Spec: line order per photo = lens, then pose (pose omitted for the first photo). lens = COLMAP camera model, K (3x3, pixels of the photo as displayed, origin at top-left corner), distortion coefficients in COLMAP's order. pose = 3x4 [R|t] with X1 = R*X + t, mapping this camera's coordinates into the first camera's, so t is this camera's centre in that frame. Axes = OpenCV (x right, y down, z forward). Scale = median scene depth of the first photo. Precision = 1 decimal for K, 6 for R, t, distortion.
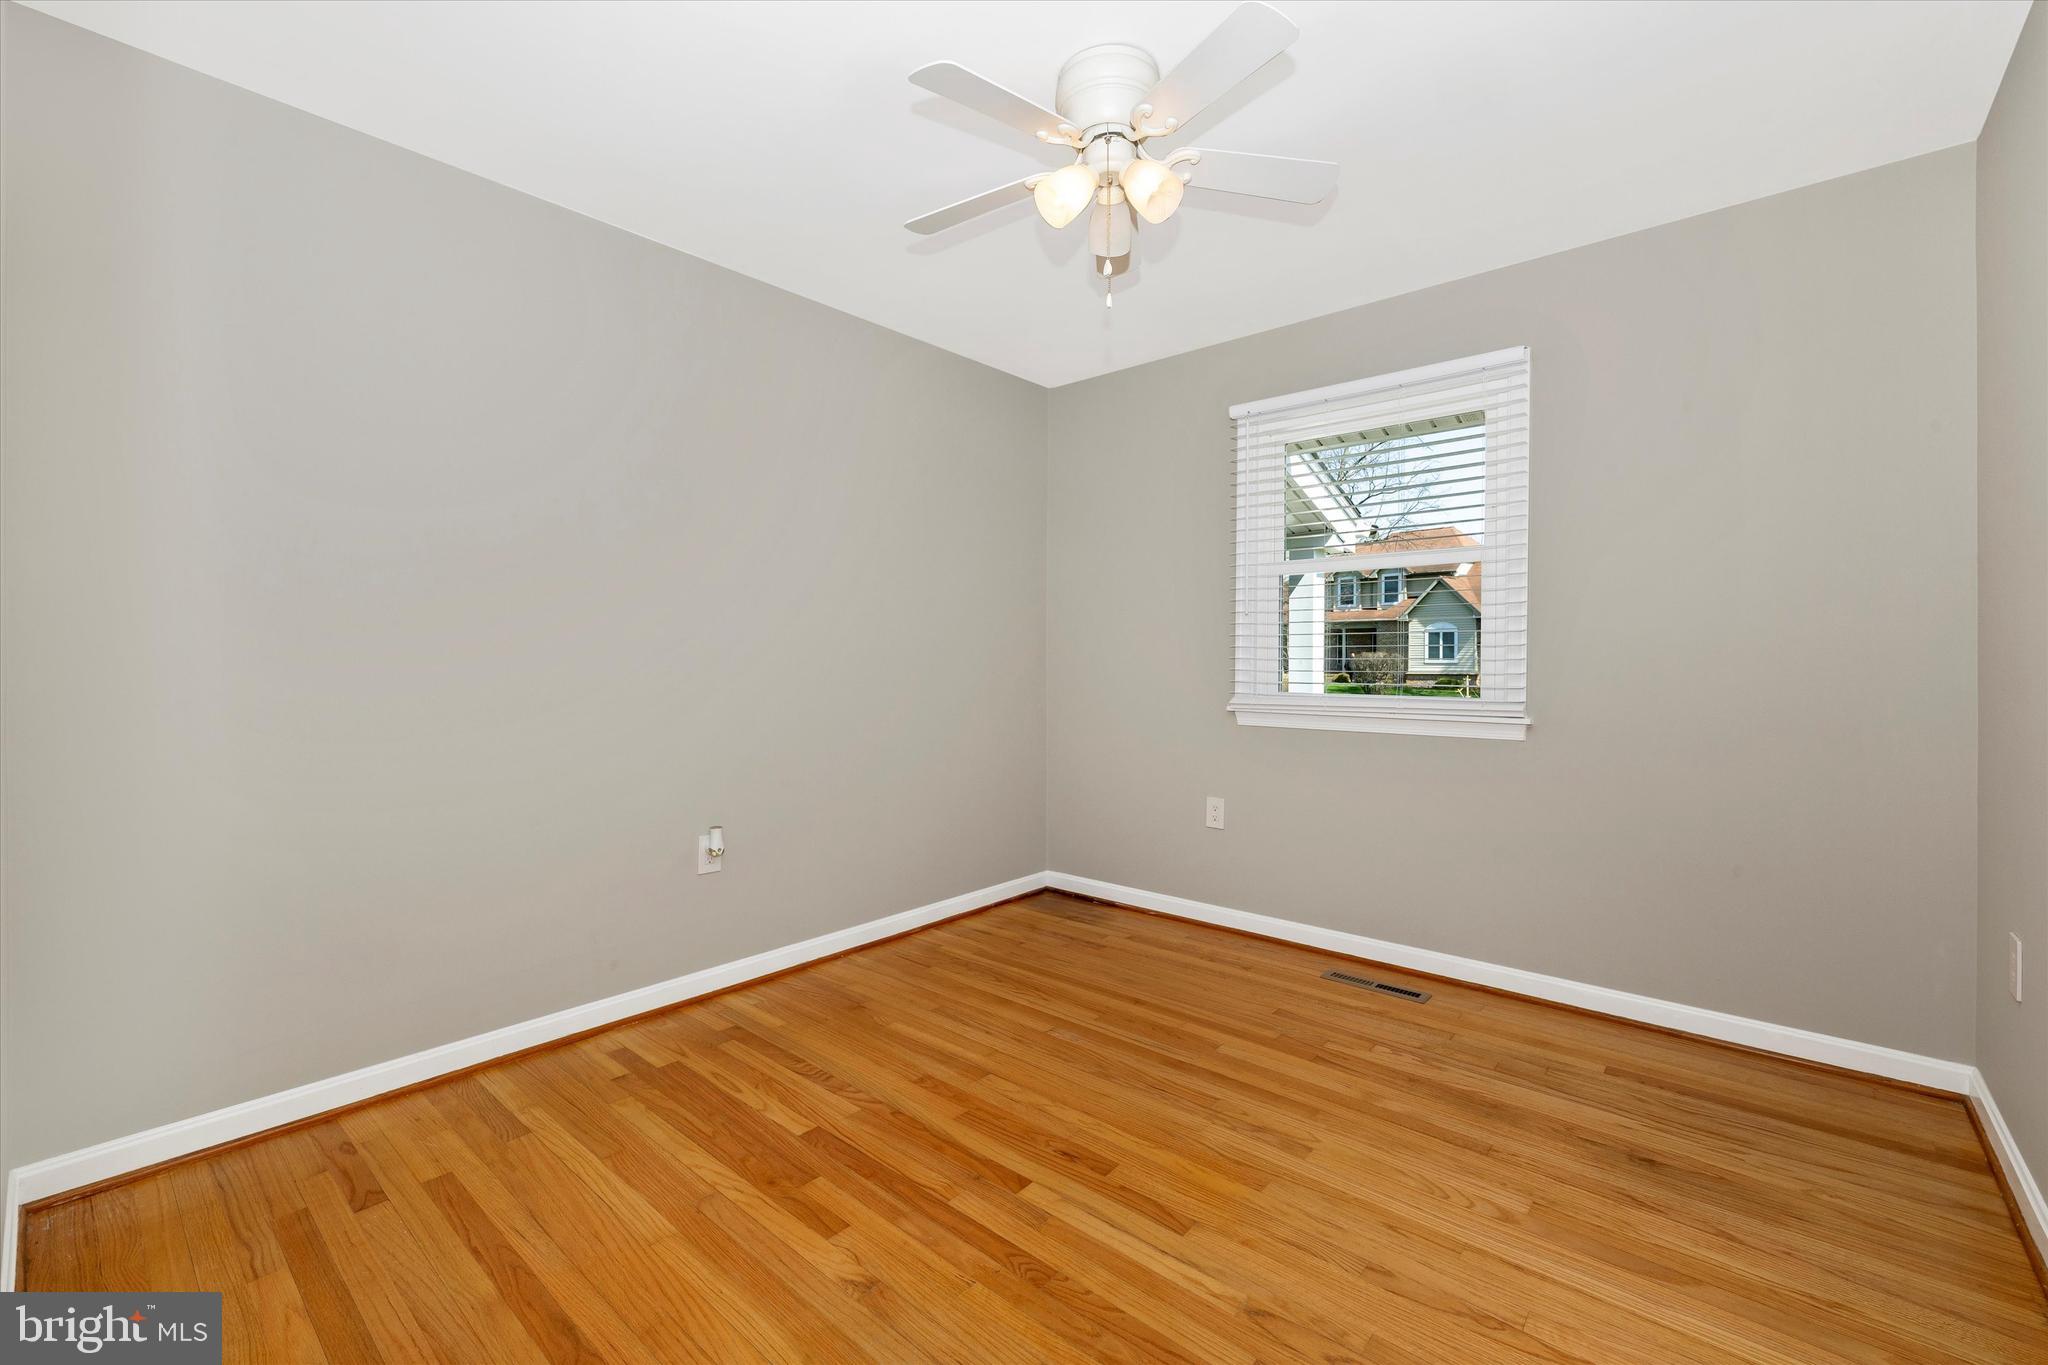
lens RADIAL K [[855.5, 0, 1026.2], [0, 855.5, 661.9], [0, 0, 1]] dist [-0.001287, 0.000281]
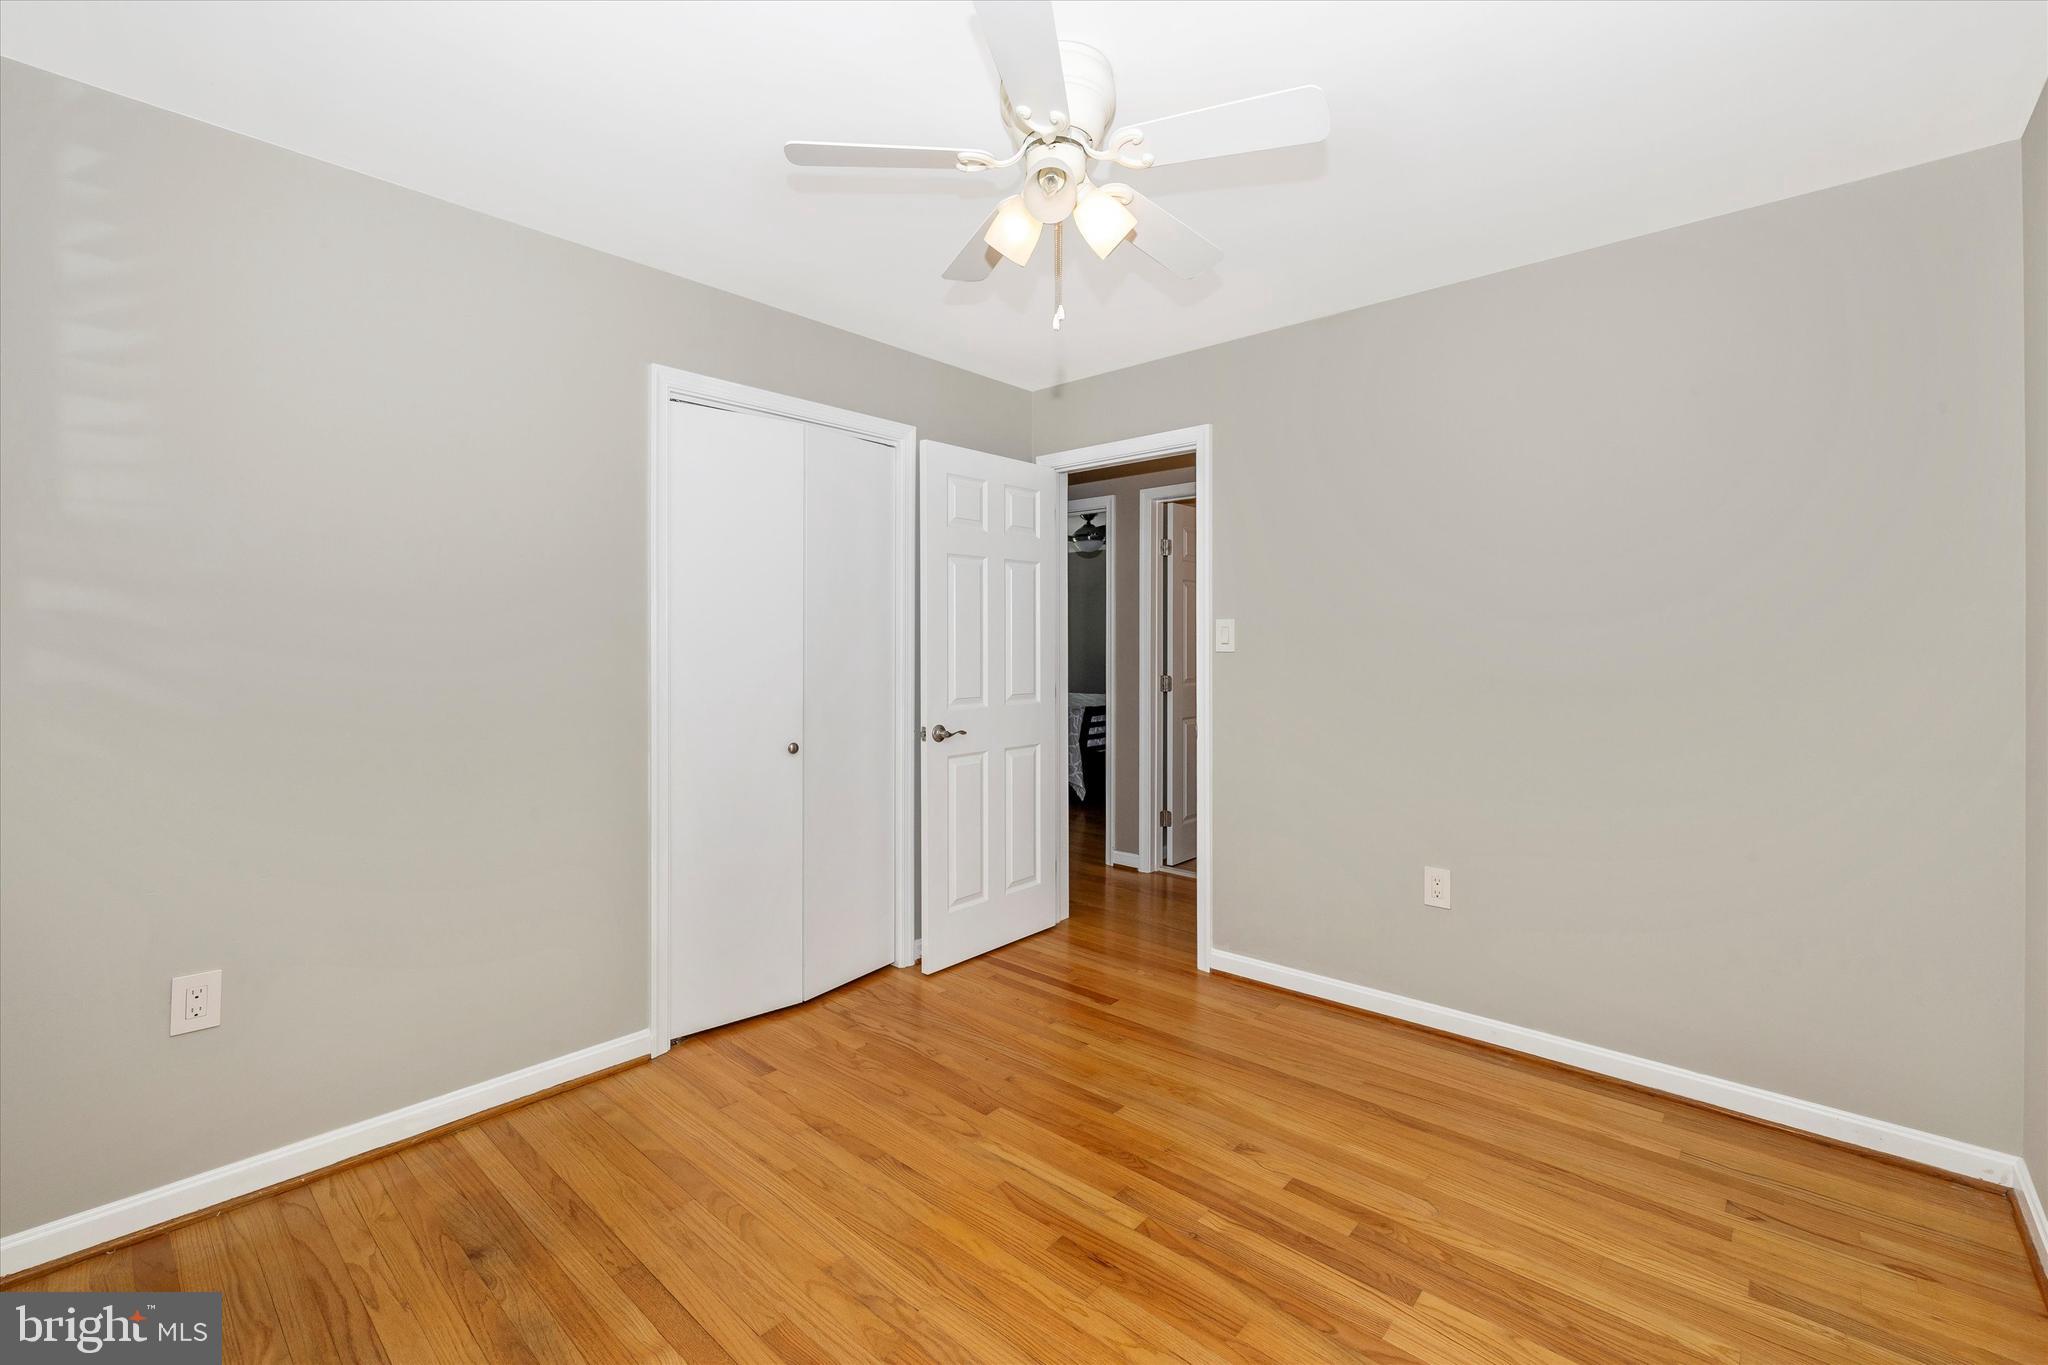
lens RADIAL K [[855.5, 0, 1026.2], [0, 855.5, 661.9], [0, 0, 1]] dist [-0.001287, 0.000281]
pose [[-0.999663, 0.006946, 0.025024, 0.100987], [0.007178, 0.999932, 0.009170, -0.072888], [-0.024959, 0.009347, -0.999645, 1.919904]]
